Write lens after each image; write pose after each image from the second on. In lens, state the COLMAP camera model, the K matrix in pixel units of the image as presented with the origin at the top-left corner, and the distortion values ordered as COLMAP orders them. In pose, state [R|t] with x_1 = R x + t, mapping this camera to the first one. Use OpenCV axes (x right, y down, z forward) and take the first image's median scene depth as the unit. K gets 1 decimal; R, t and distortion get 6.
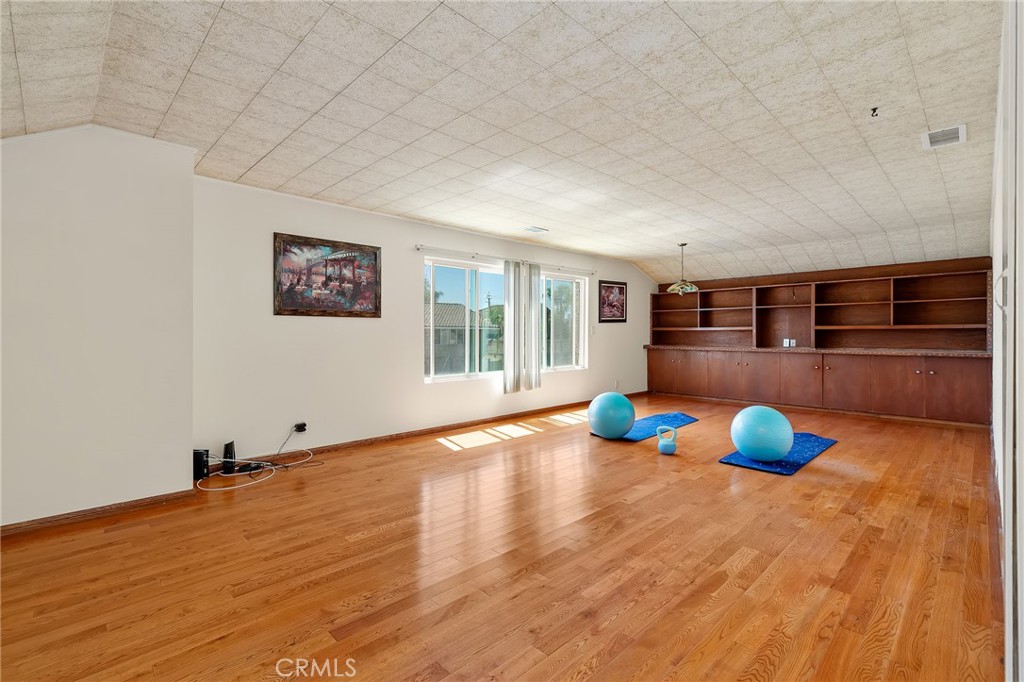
lens RADIAL K [[461.2, 0, 508.5], [0, 461.2, 334.8], [0, 0, 1]] dist [0.003463, 0.001136]
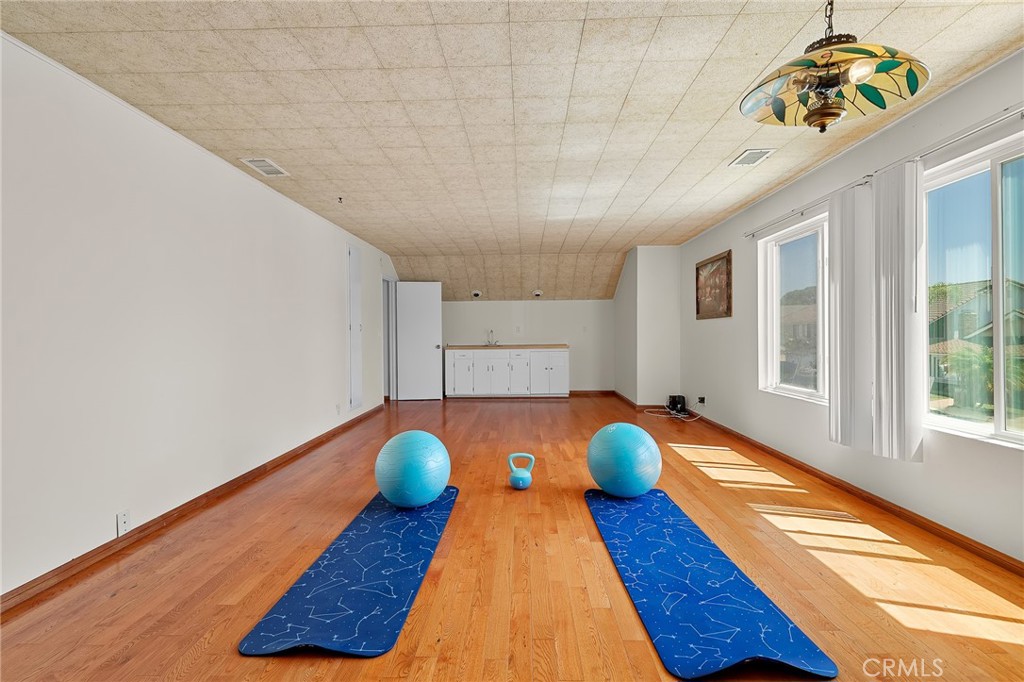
lens RADIAL K [[461.2, 0, 508.5], [0, 461.2, 334.8], [0, 0, 1]] dist [0.003463, 0.001136]
pose [[-0.721302, 0.006099, -0.692594, 1.000869], [0.005683, 0.999980, 0.002888, -0.001529], [0.692597, -0.001853, -0.721322, 1.734485]]
